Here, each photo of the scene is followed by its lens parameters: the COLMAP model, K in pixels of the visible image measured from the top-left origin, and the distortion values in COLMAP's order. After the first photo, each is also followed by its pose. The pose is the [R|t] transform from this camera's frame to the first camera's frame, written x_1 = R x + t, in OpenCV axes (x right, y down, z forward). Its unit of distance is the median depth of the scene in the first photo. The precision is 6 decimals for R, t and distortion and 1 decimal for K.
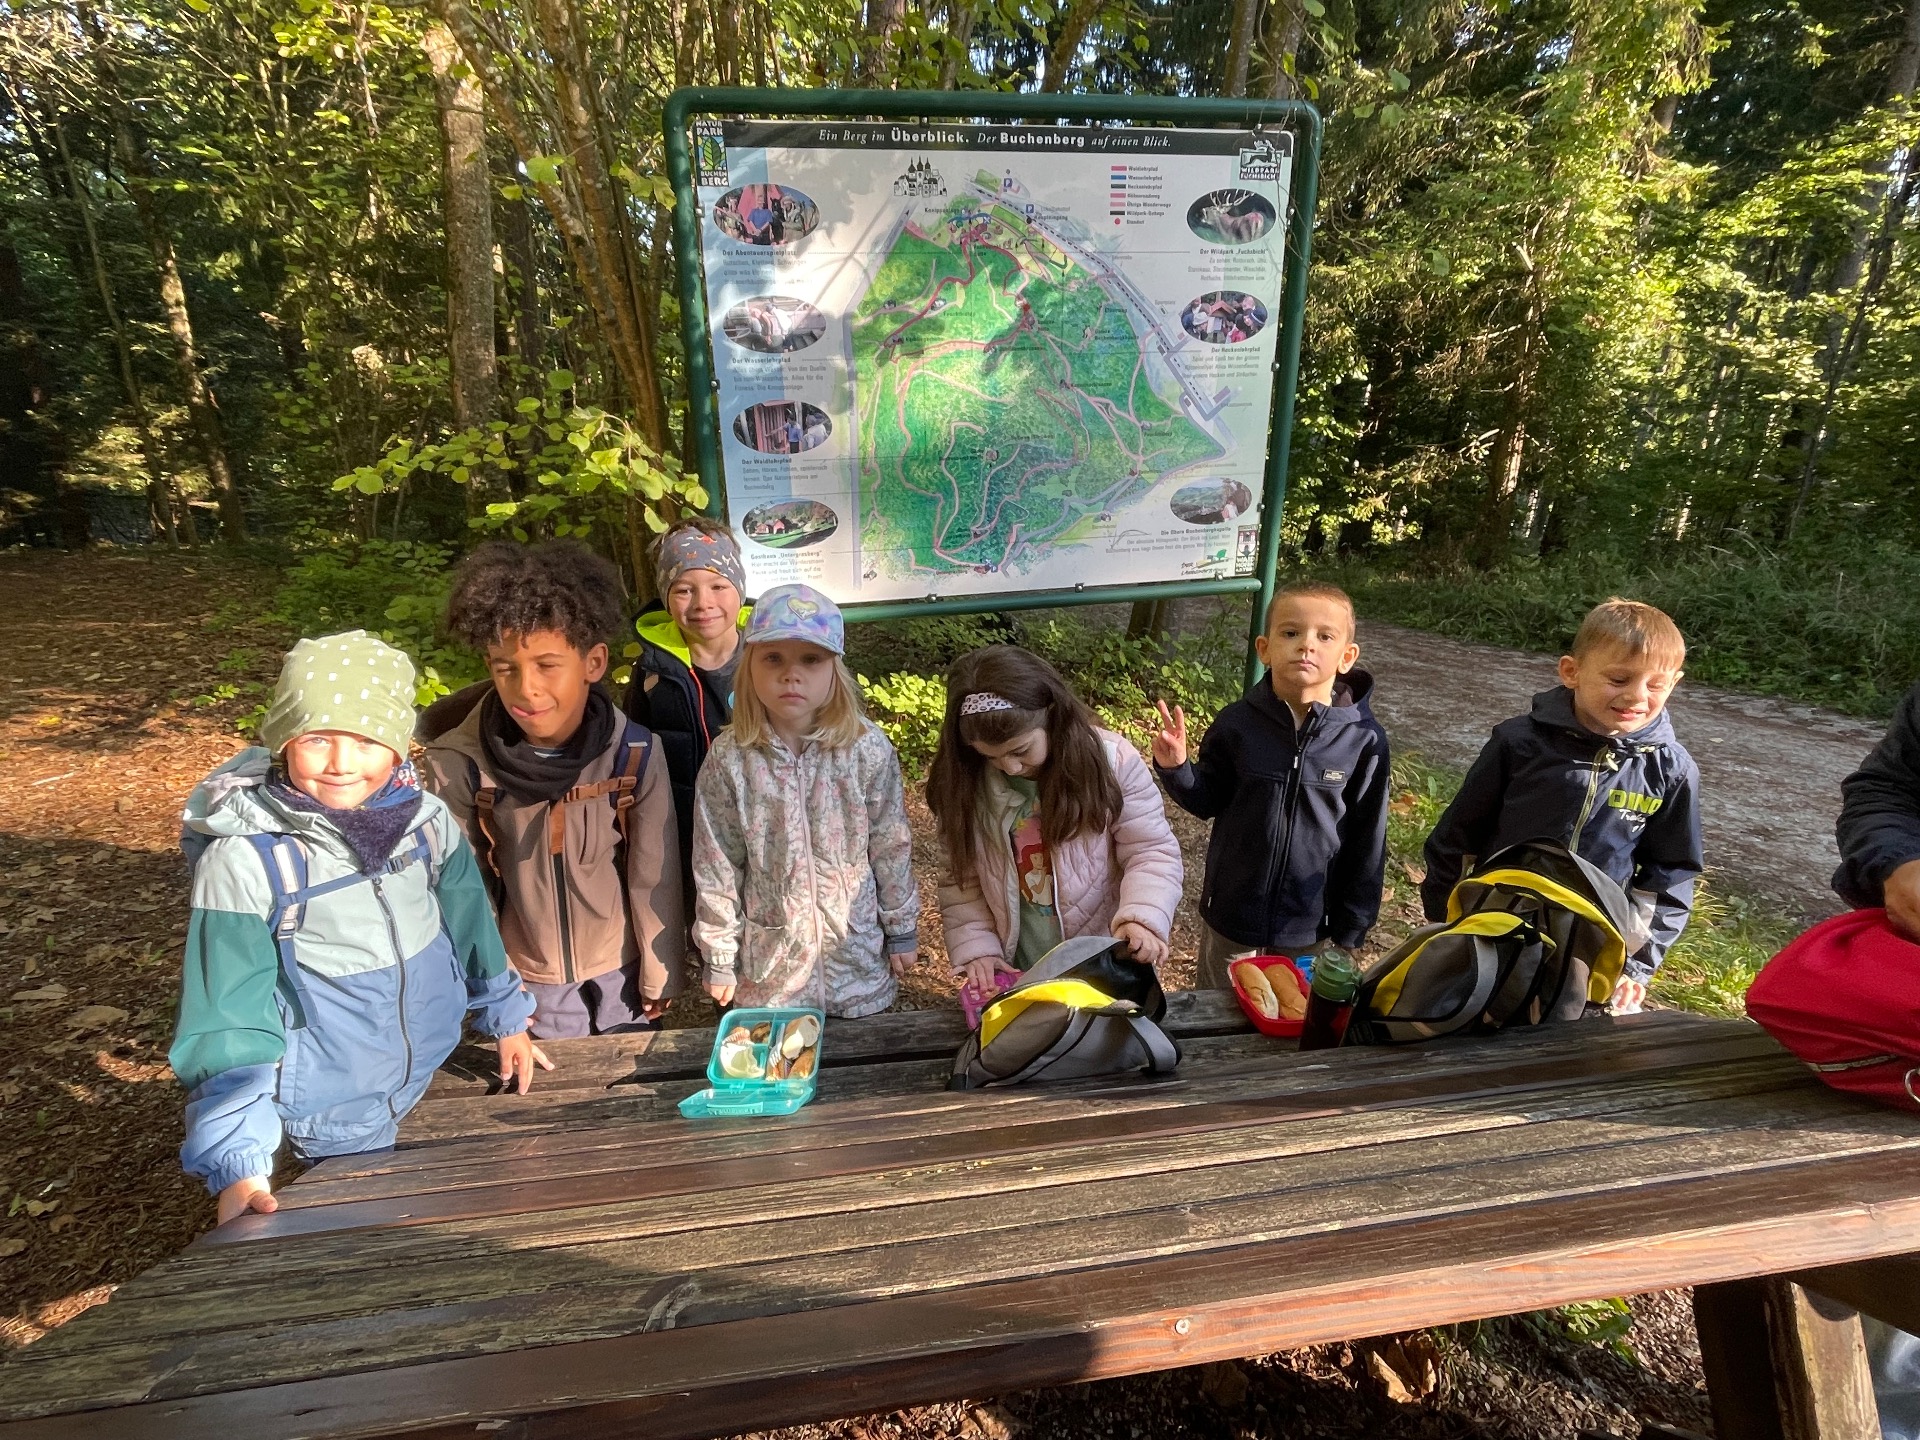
lens RADIAL K [[989.1, 0, 960.0], [0, 989.1, 720.0], [0, 0, 1]] dist [-0.002861, 0.000209]
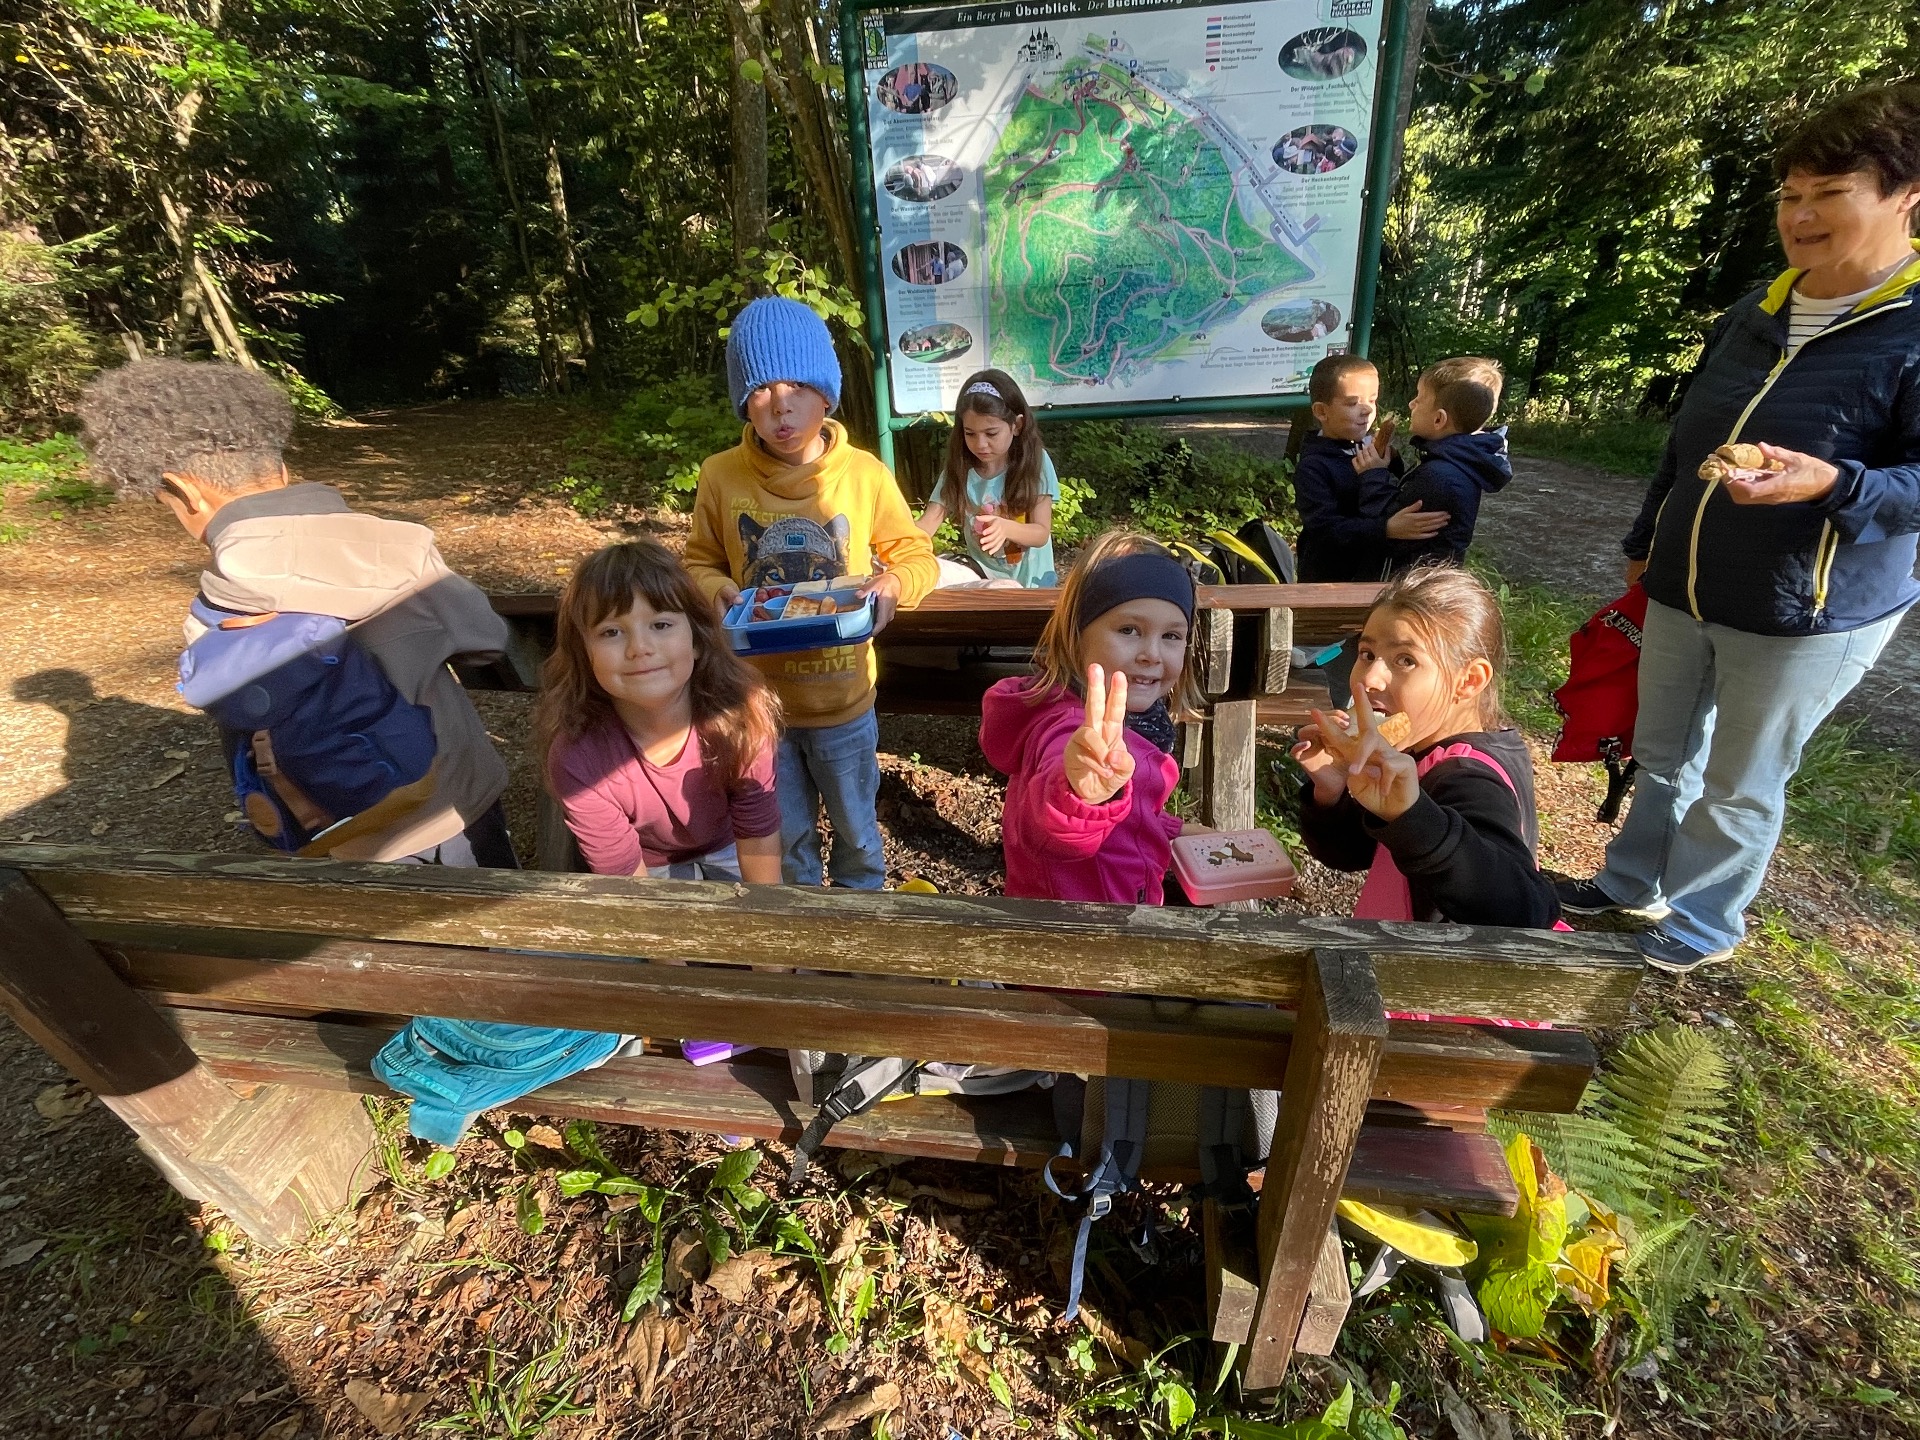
lens RADIAL K [[998.5, 0, 960.0], [0, 998.5, 720.0], [0, 0, 1]] dist [-0.033807, 0.018832]
pose [[0.955104, 0.094880, -0.280669, 0.265801], [-0.058457, 0.989062, 0.135423, 0.107227], [0.290448, -0.112936, 0.950203, -0.259543]]
